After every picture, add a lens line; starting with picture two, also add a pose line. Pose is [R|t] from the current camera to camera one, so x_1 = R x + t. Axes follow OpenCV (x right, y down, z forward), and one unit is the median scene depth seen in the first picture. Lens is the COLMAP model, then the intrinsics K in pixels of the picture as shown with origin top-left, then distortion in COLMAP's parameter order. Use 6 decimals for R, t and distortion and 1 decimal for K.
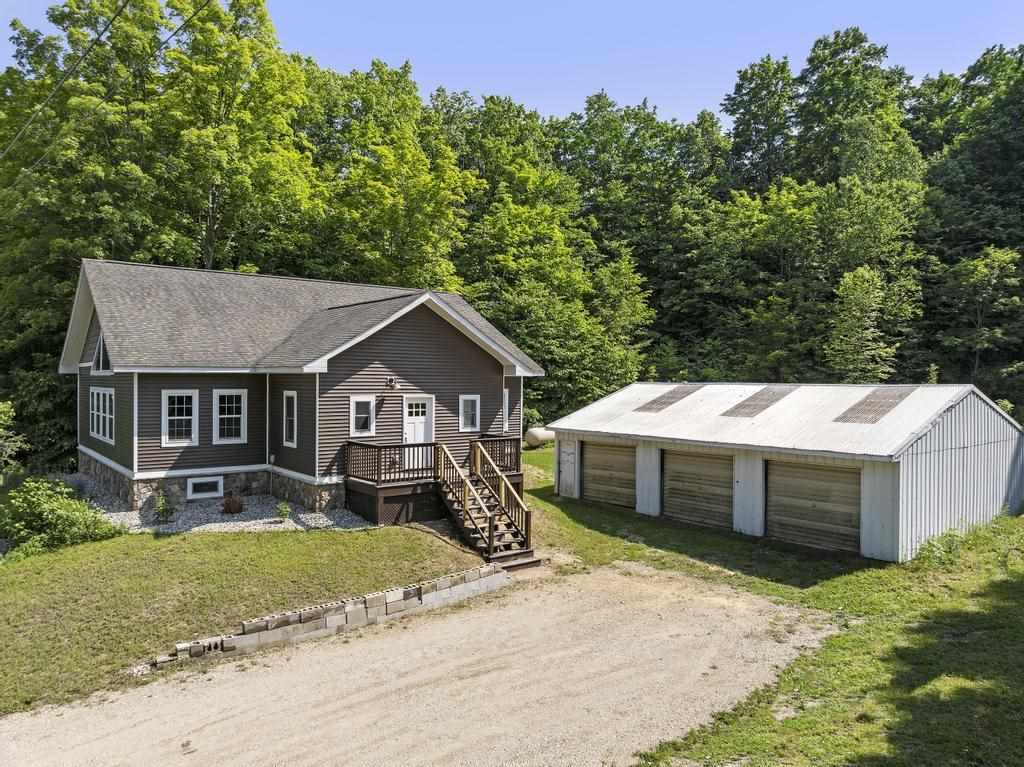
lens RADIAL K [[730.6, 0, 514.5], [0, 730.6, 365.9], [0, 0, 1]] dist [-0.055533, 0.036779]
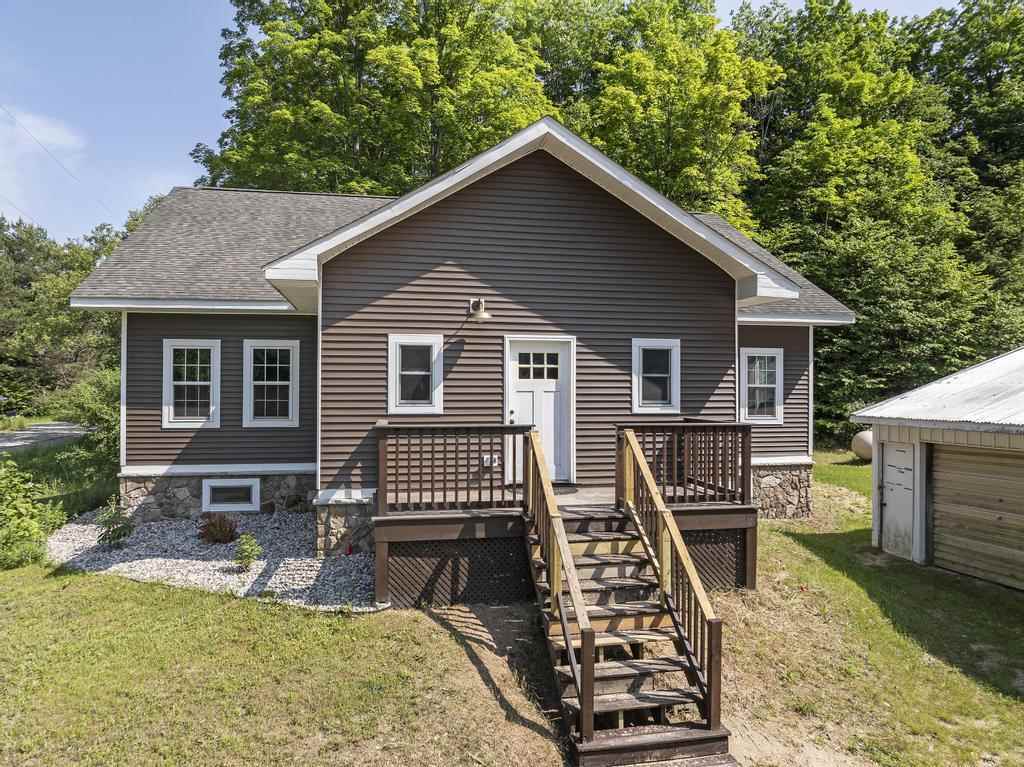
lens RADIAL K [[730.6, 0, 514.5], [0, 730.6, 365.9], [0, 0, 1]] dist [-0.055533, 0.036779]
pose [[0.889208, -0.017580, -0.457166, 0.081283], [0.010346, 0.999779, -0.018323, 0.069082], [0.457387, 0.011563, 0.889193, 0.545022]]
